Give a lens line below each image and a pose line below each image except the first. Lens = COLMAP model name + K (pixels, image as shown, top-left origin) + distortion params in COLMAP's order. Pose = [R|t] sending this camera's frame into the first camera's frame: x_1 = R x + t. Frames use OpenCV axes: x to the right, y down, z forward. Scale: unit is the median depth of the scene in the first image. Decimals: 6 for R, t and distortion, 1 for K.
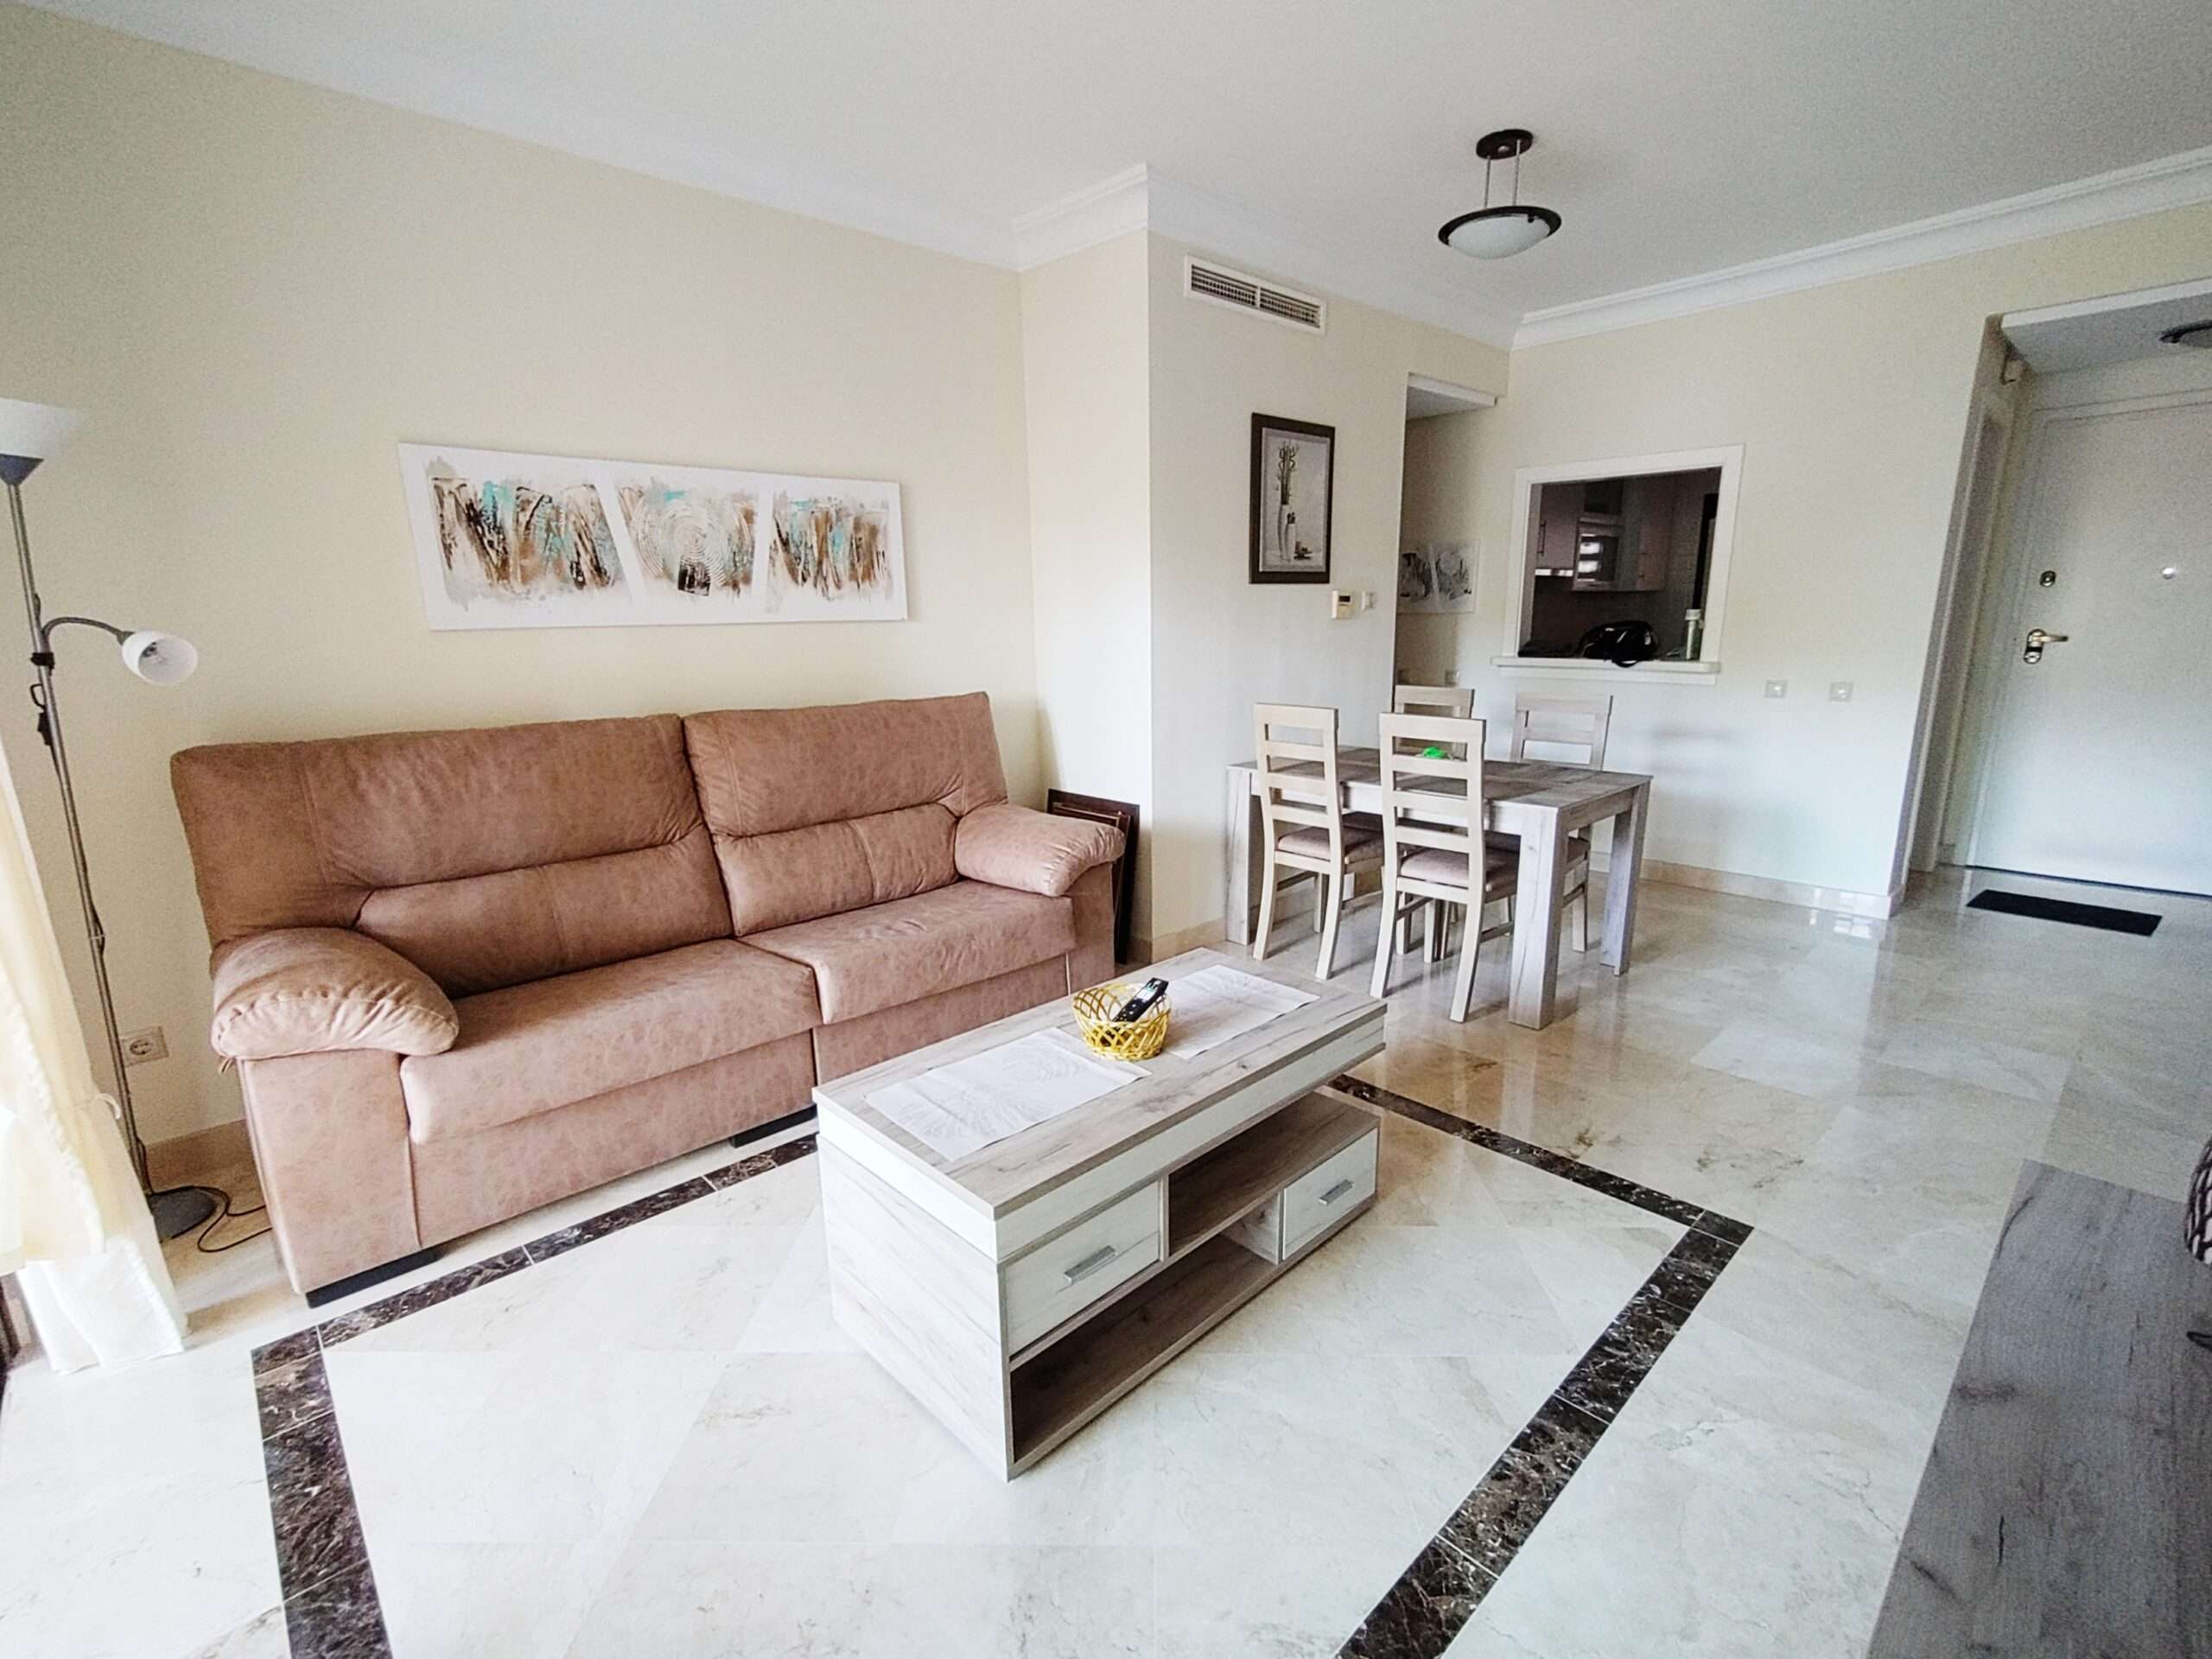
lens RADIAL K [[1013.8, 0, 1116.4], [0, 1013.8, 838.0], [0, 0, 1]] dist [-0.001698, 0.003086]
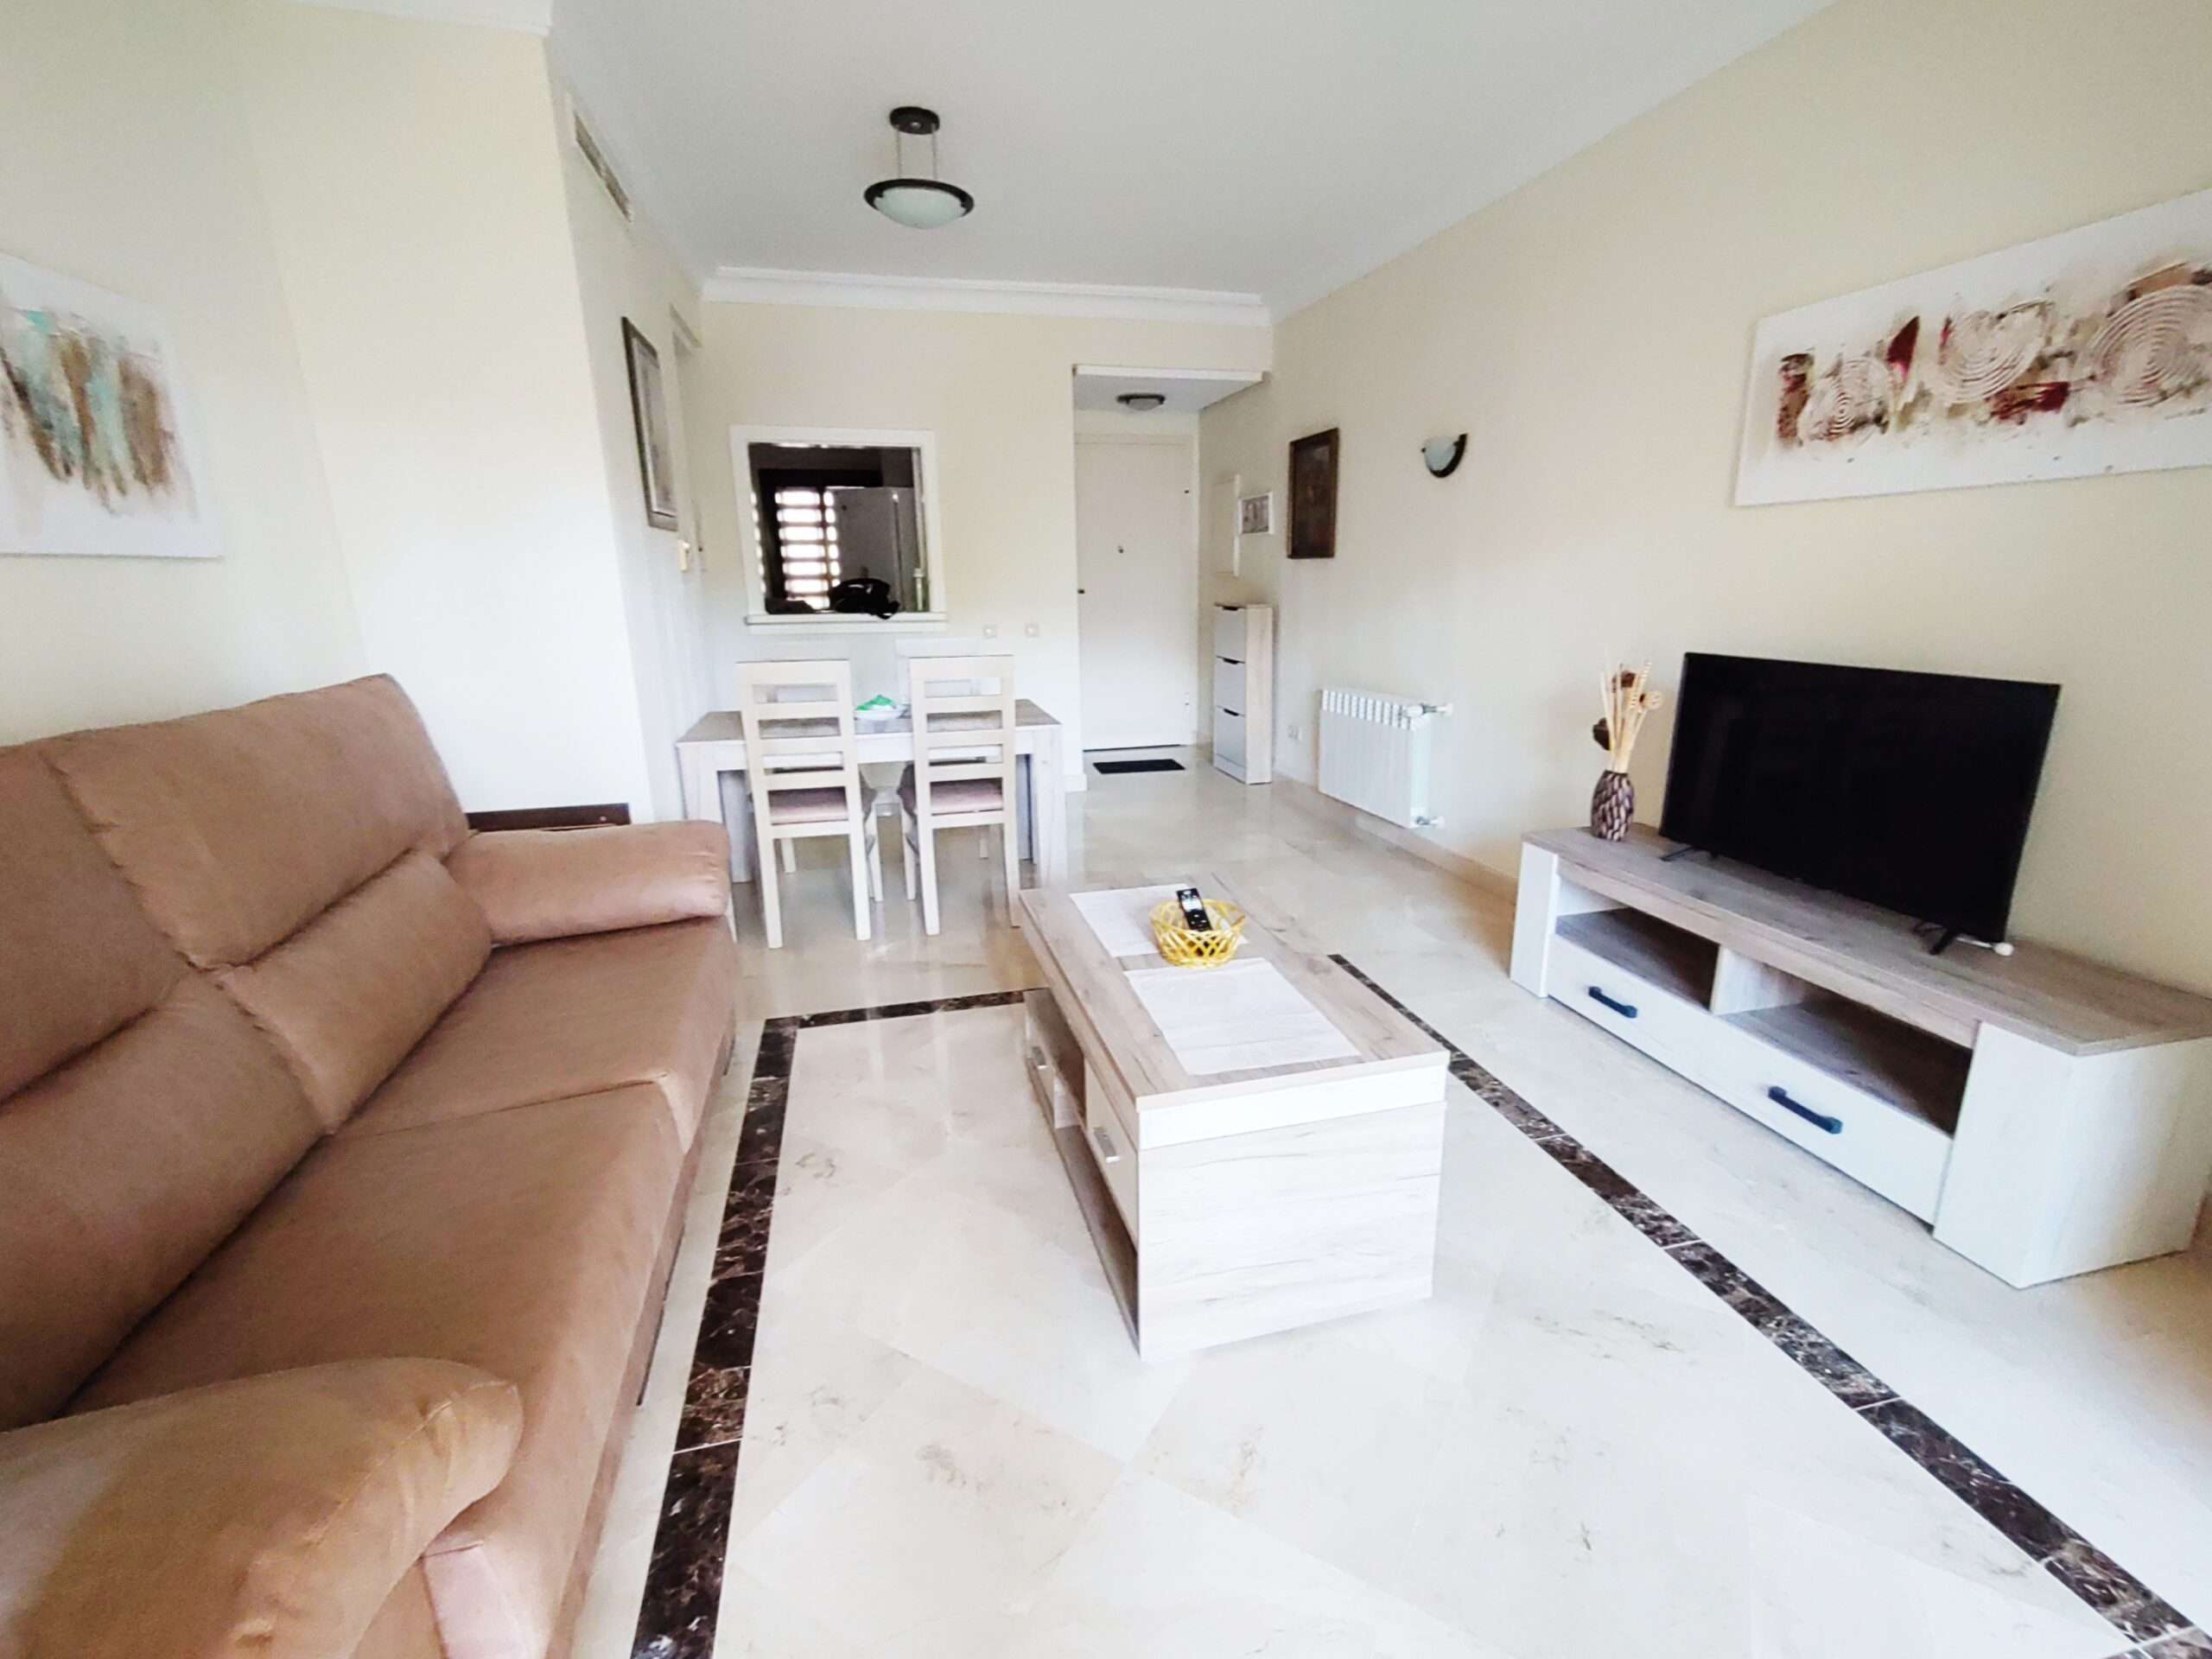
lens RADIAL K [[1013.8, 0, 1129.8], [0, 1013.8, 837.5], [0, 0, 1]] dist [-0.001698, 0.003086]
pose [[0.475101, -0.213108, 0.853735, -0.539660], [0.196774, 0.971390, 0.132972, -0.040380], [-0.857647, 0.104818, 0.503443, 0.313848]]
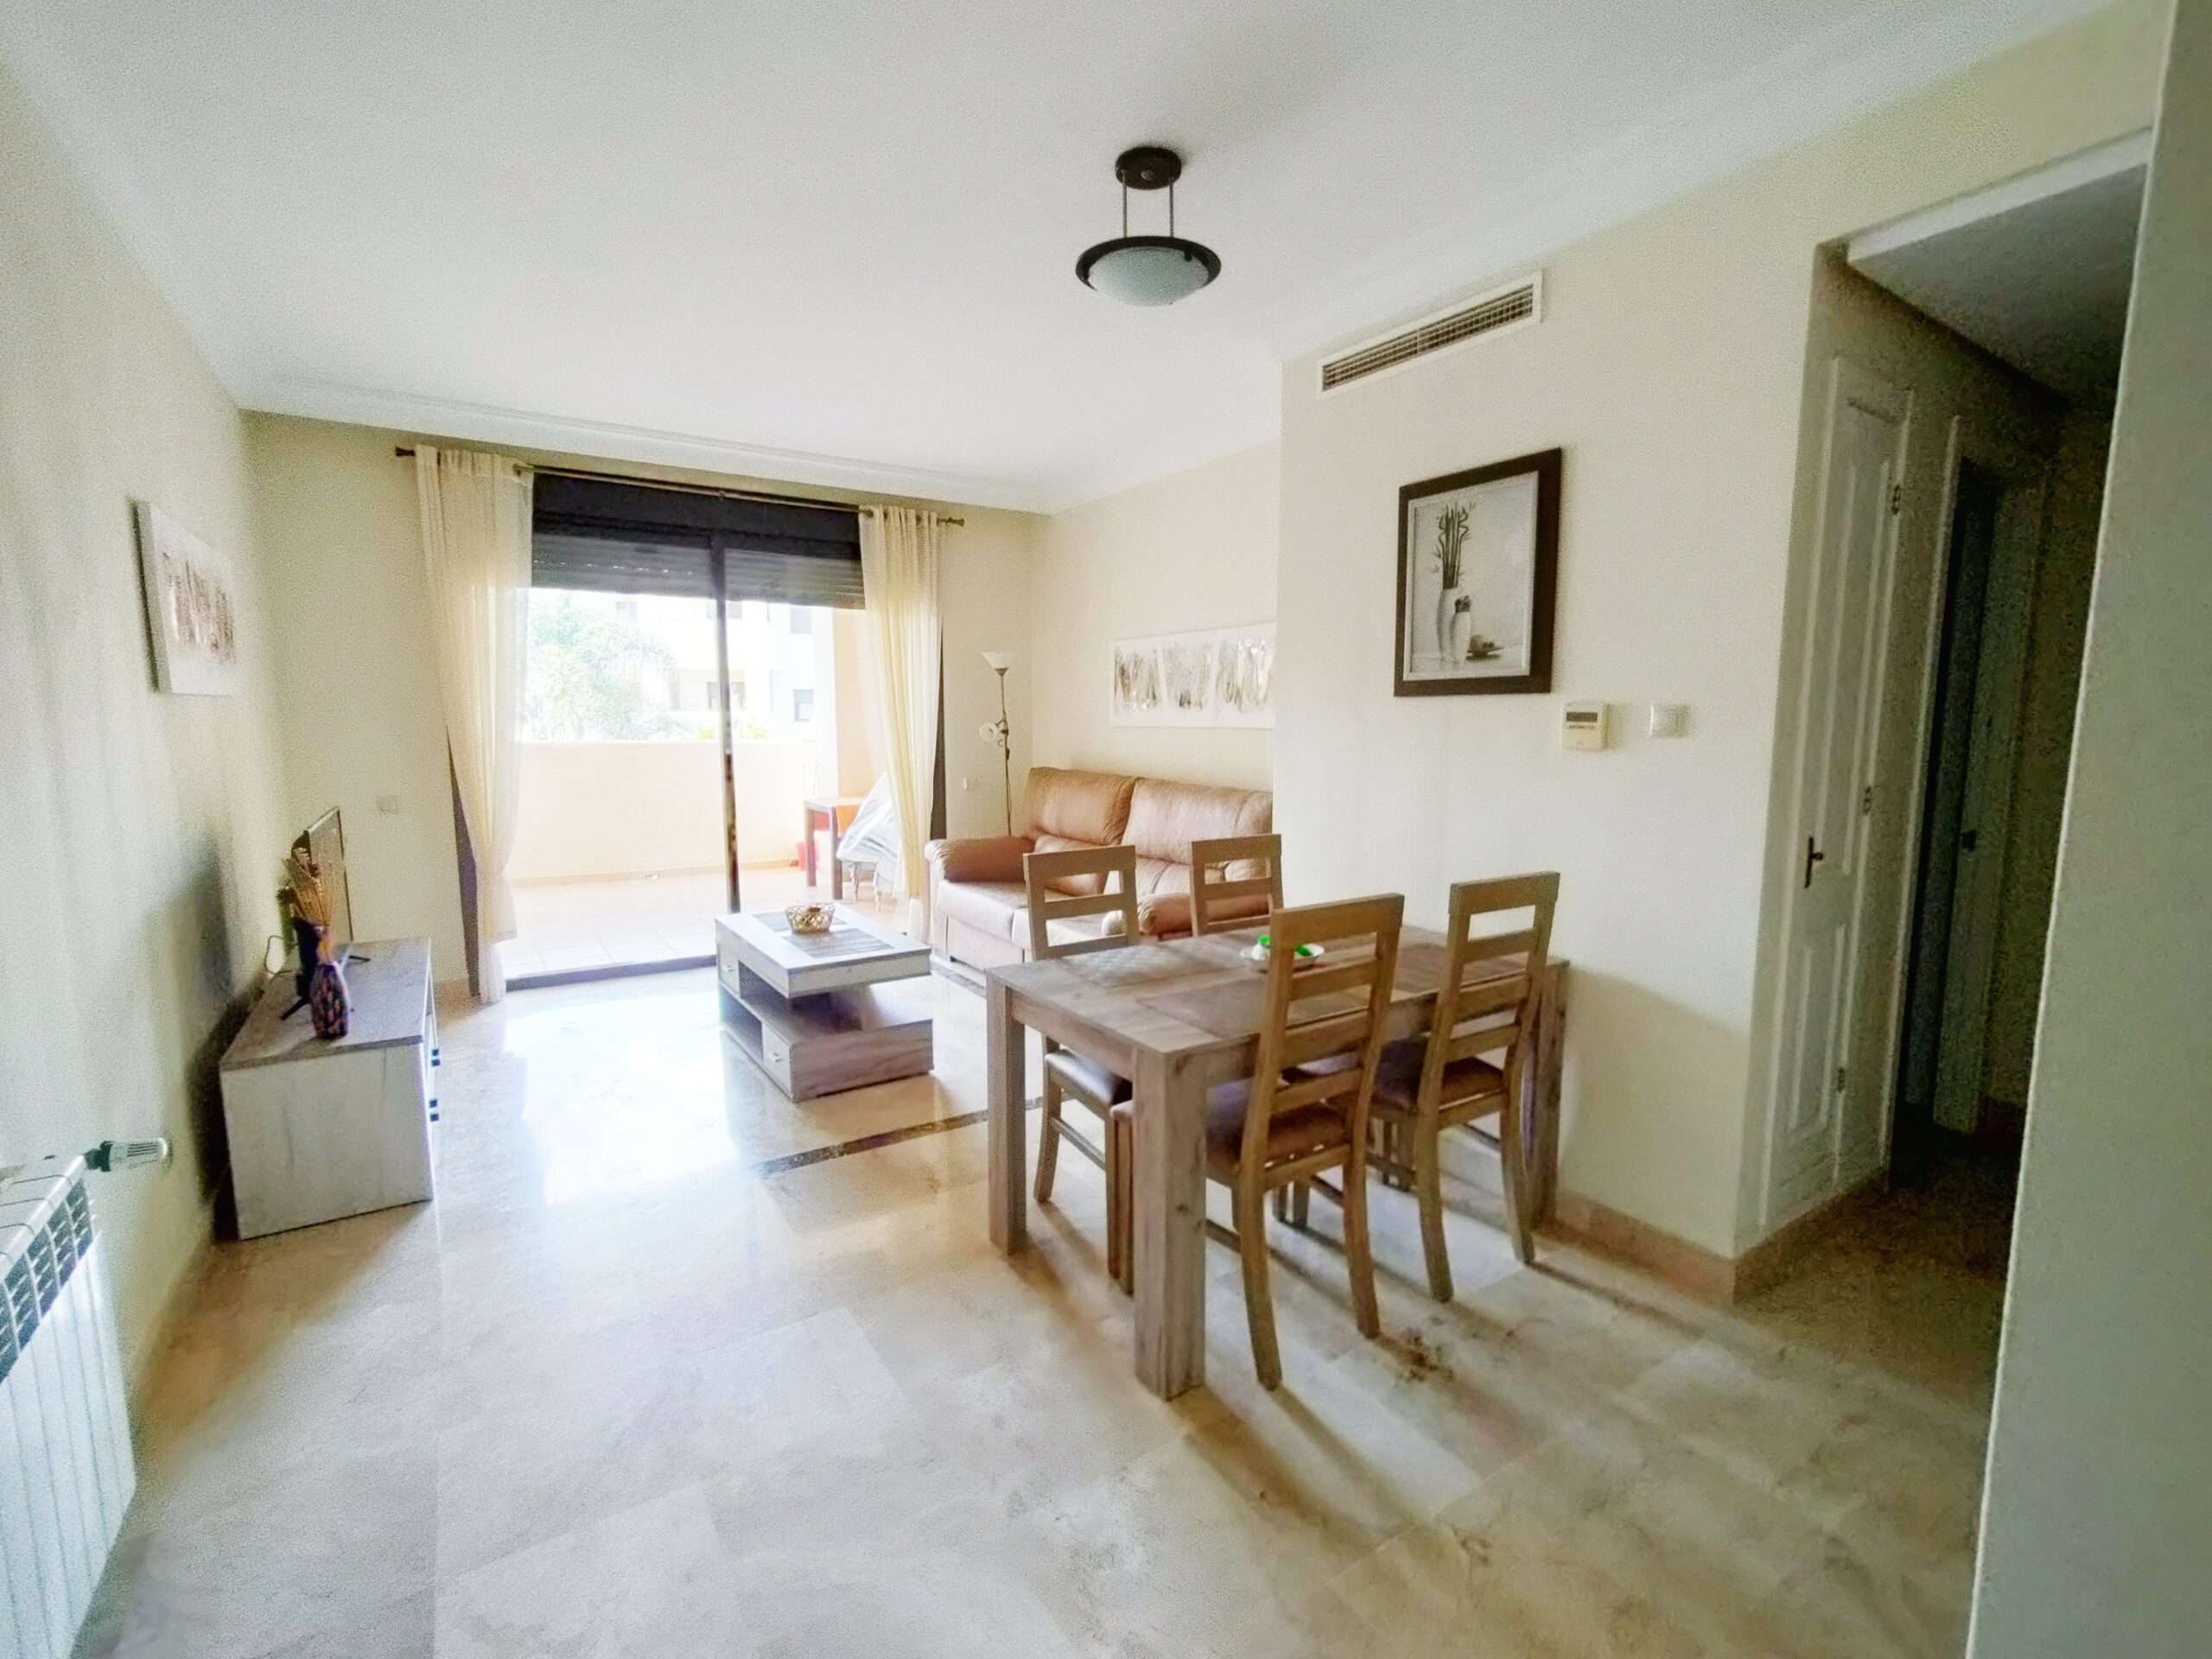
lens RADIAL K [[1013.8, 0, 1134.7], [0, 1013.8, 832.3], [0, 0, 1]] dist [-0.001698, 0.003086]
pose [[-0.169957, 0.124880, -0.977507, 1.132192], [-0.219253, 0.962283, 0.161056, -0.277639], [0.960751, 0.241694, -0.136167, 1.122127]]
